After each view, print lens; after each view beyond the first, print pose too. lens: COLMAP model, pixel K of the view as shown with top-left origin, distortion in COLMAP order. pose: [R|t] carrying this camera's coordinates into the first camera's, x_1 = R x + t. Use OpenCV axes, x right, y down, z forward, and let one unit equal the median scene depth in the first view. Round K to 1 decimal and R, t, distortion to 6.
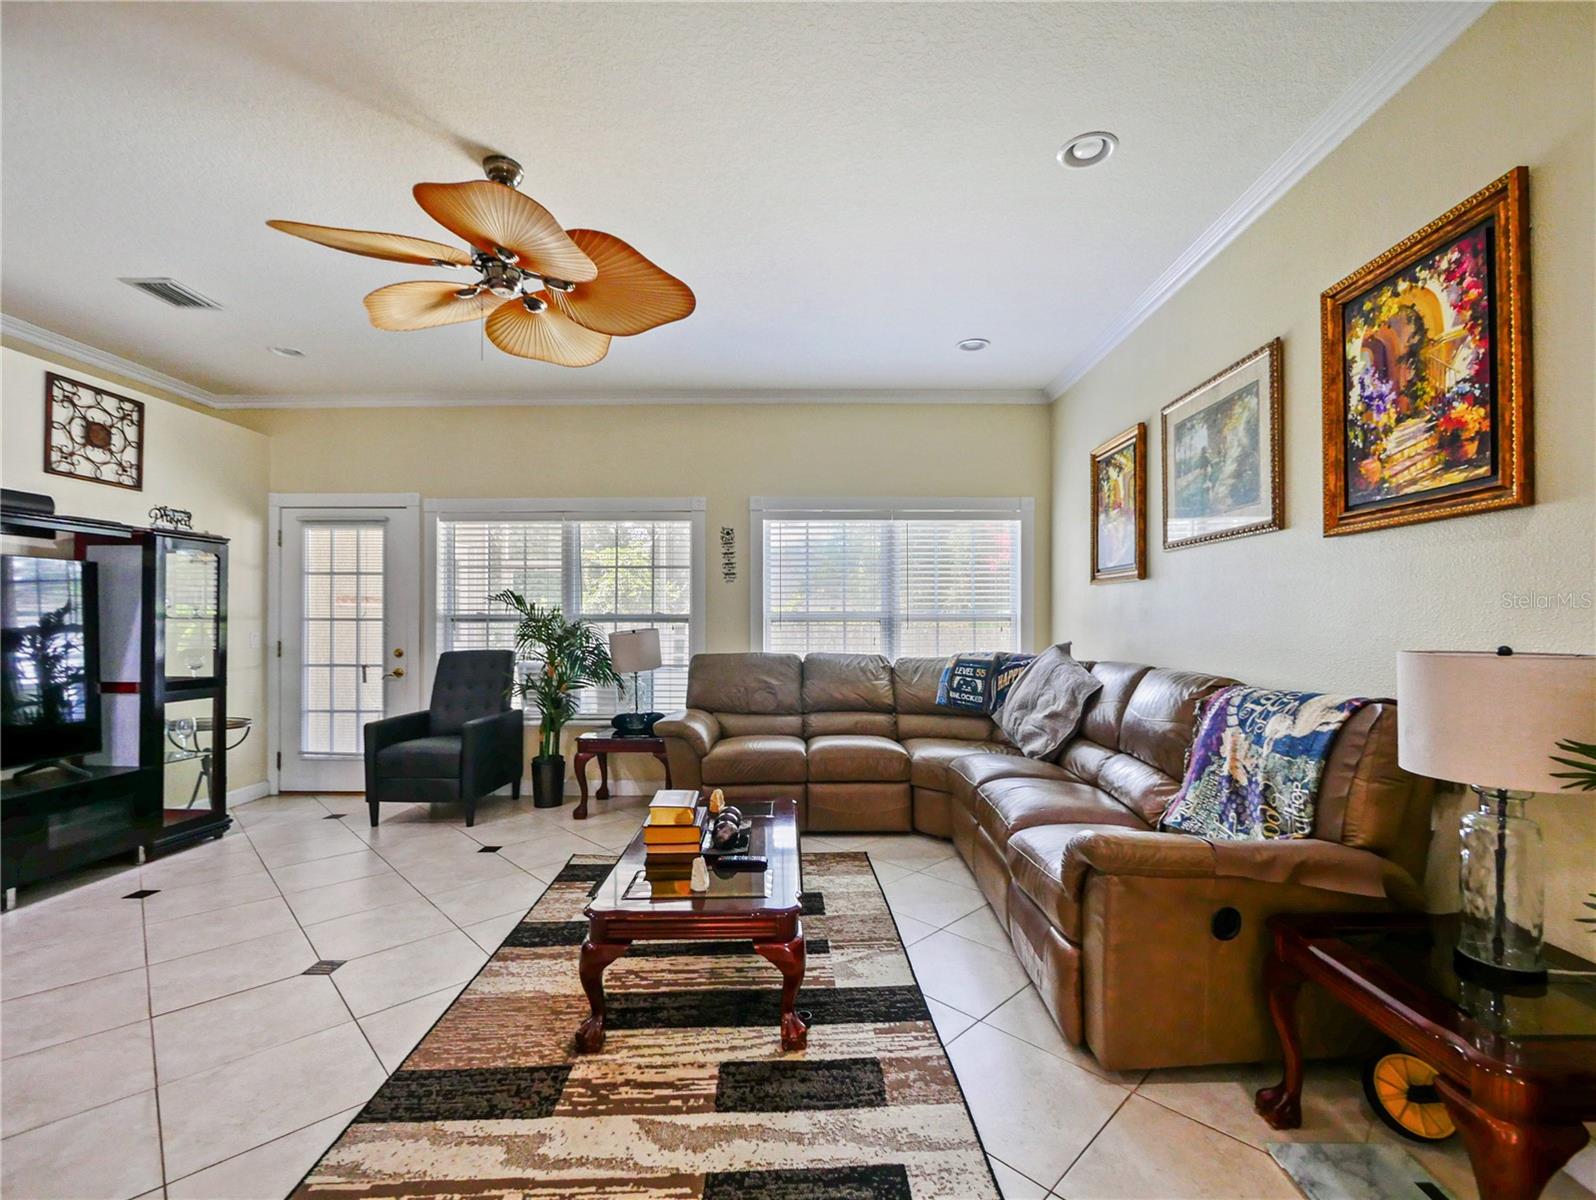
lens RADIAL K [[709.0, 0, 799.9], [0, 709.0, 607.7], [0, 0, 1]] dist [-0.003758, -0.000473]
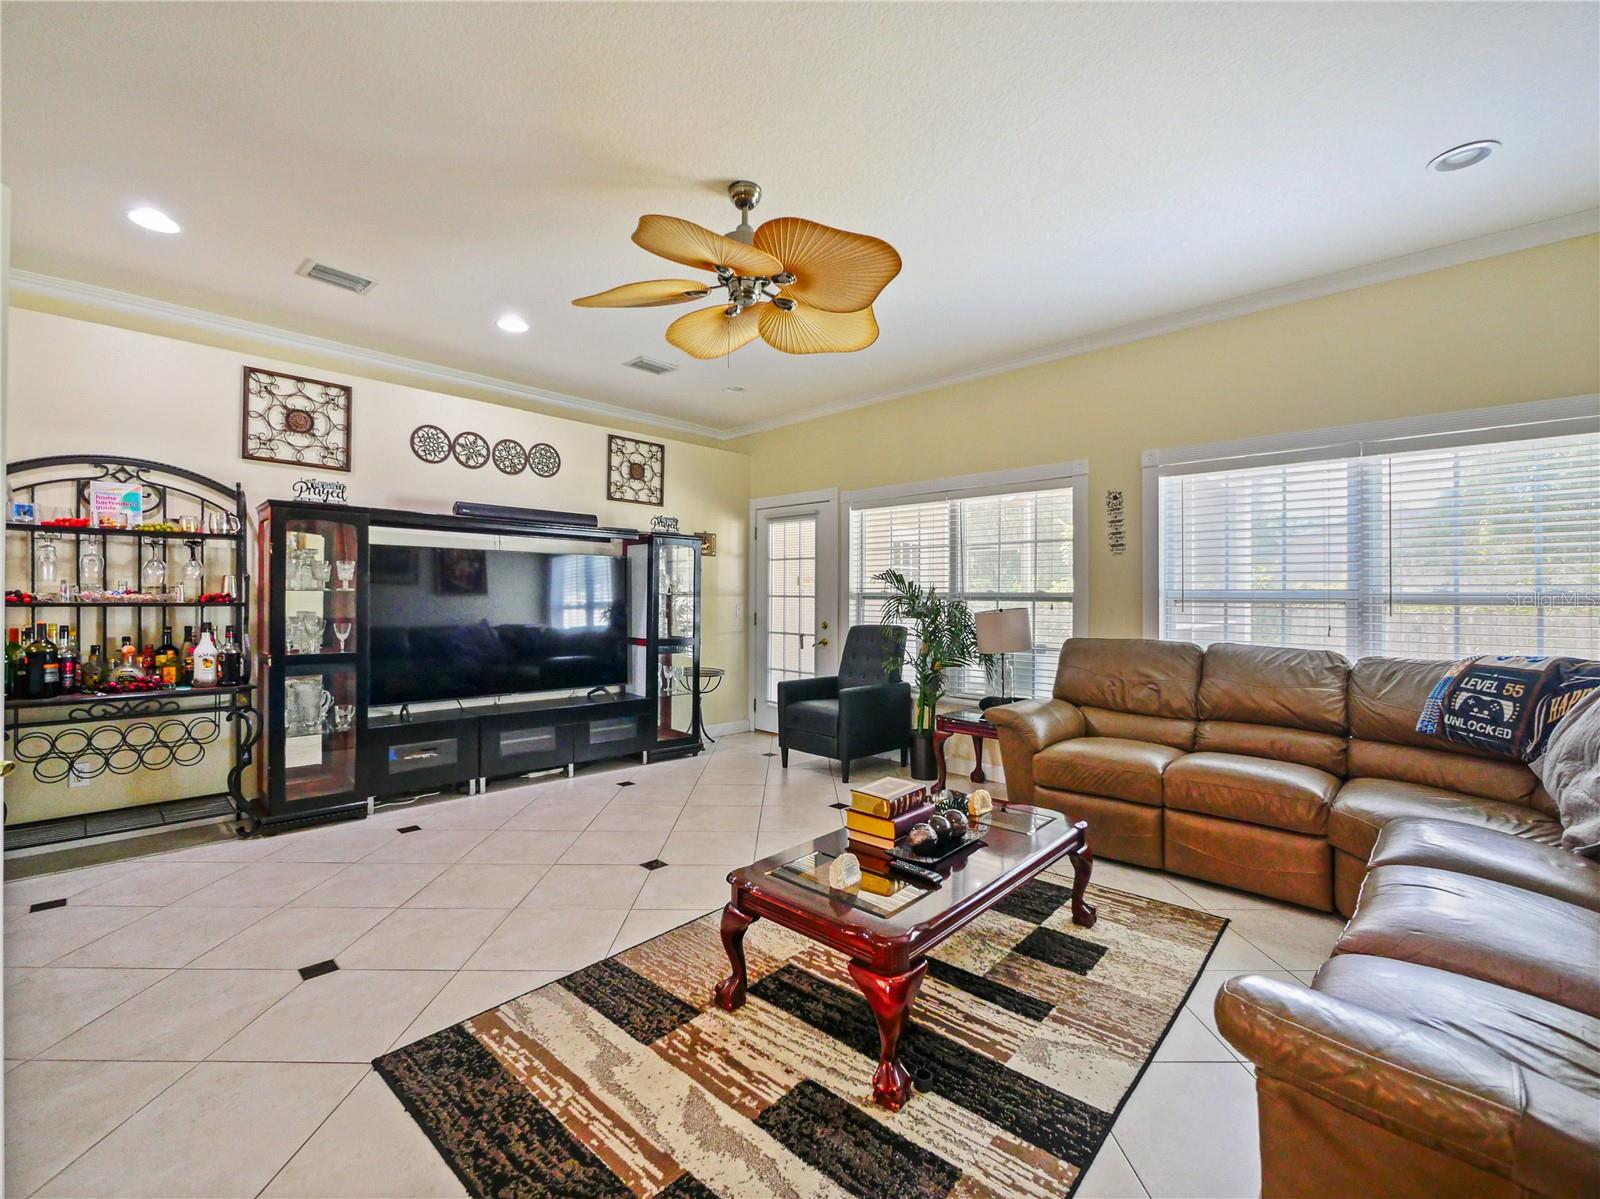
lens RADIAL K [[692.7, 0, 793.8], [0, 692.7, 587.5], [0, 0, 1]] dist [-0.005098, 0.000469]
pose [[0.721217, -0.003343, -0.692702, 0.313362], [0.003245, 0.999994, -0.001447, 0.004415], [0.692702, -0.001204, 0.721223, 0.214181]]
